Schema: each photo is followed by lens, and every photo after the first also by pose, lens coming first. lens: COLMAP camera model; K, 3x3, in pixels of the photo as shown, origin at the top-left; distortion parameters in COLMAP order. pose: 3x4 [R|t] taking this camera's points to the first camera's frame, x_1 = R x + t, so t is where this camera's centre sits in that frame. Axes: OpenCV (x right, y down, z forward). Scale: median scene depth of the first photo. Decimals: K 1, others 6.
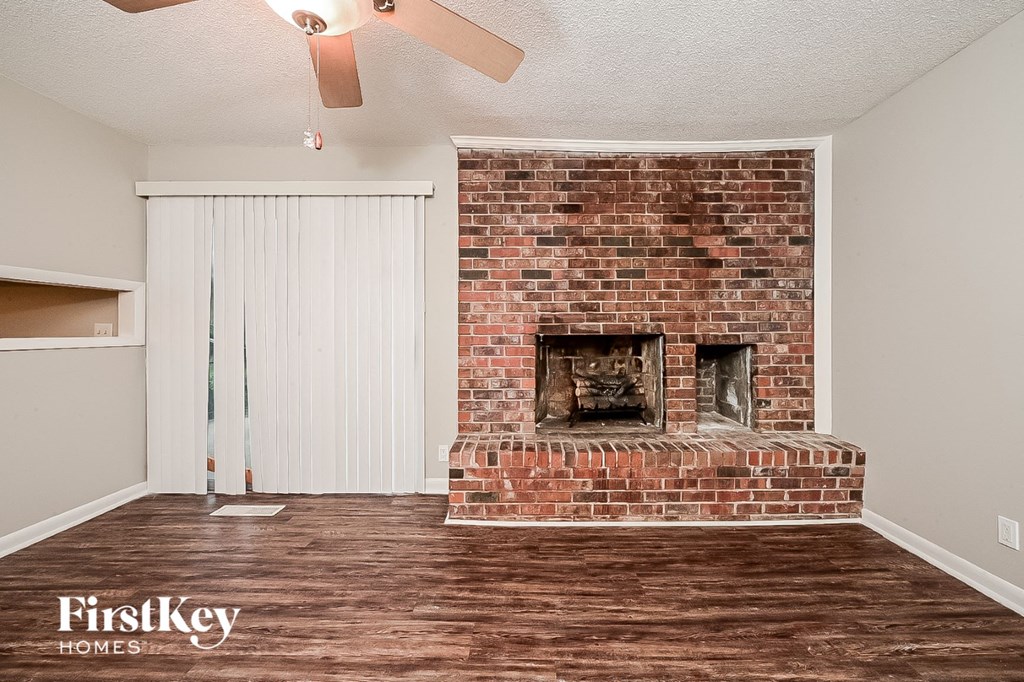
lens RADIAL K [[416.2, 0, 511.8], [0, 416.2, 331.3], [0, 0, 1]] dist [-0.013818, -0.000368]
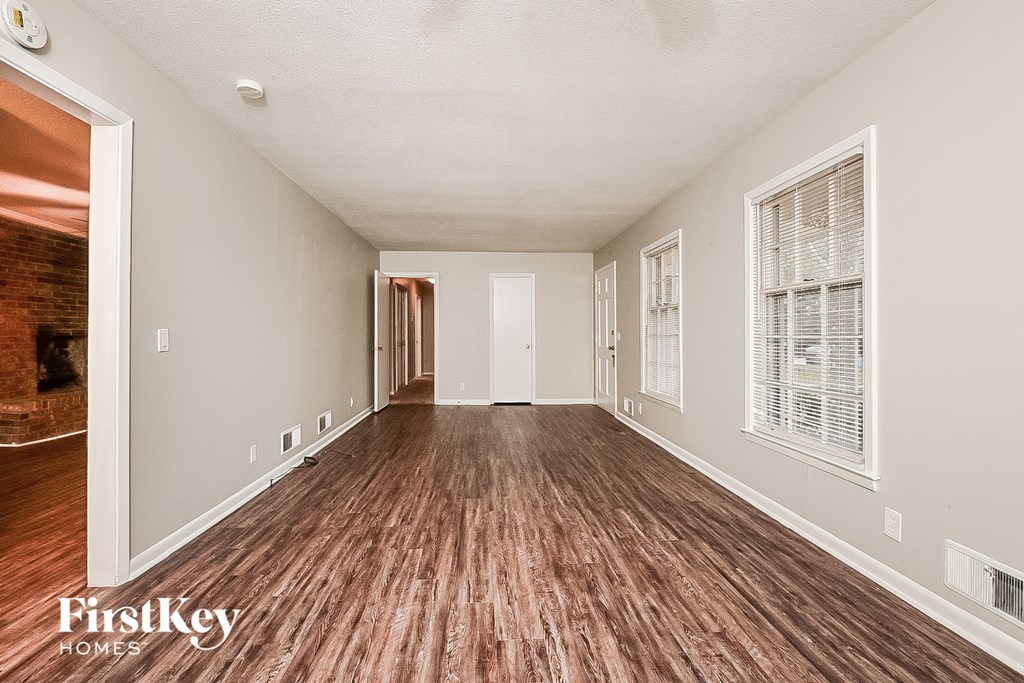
lens RADIAL K [[416.2, 0, 521.6], [0, 416.2, 333.7], [0, 0, 1]] dist [-0.013818, -0.000368]
pose [[-0.112065, 0.003431, 0.993695, -1.781463], [-0.008778, 0.999952, -0.004443, -0.009319], [-0.993662, -0.009221, -0.112029, -0.748680]]
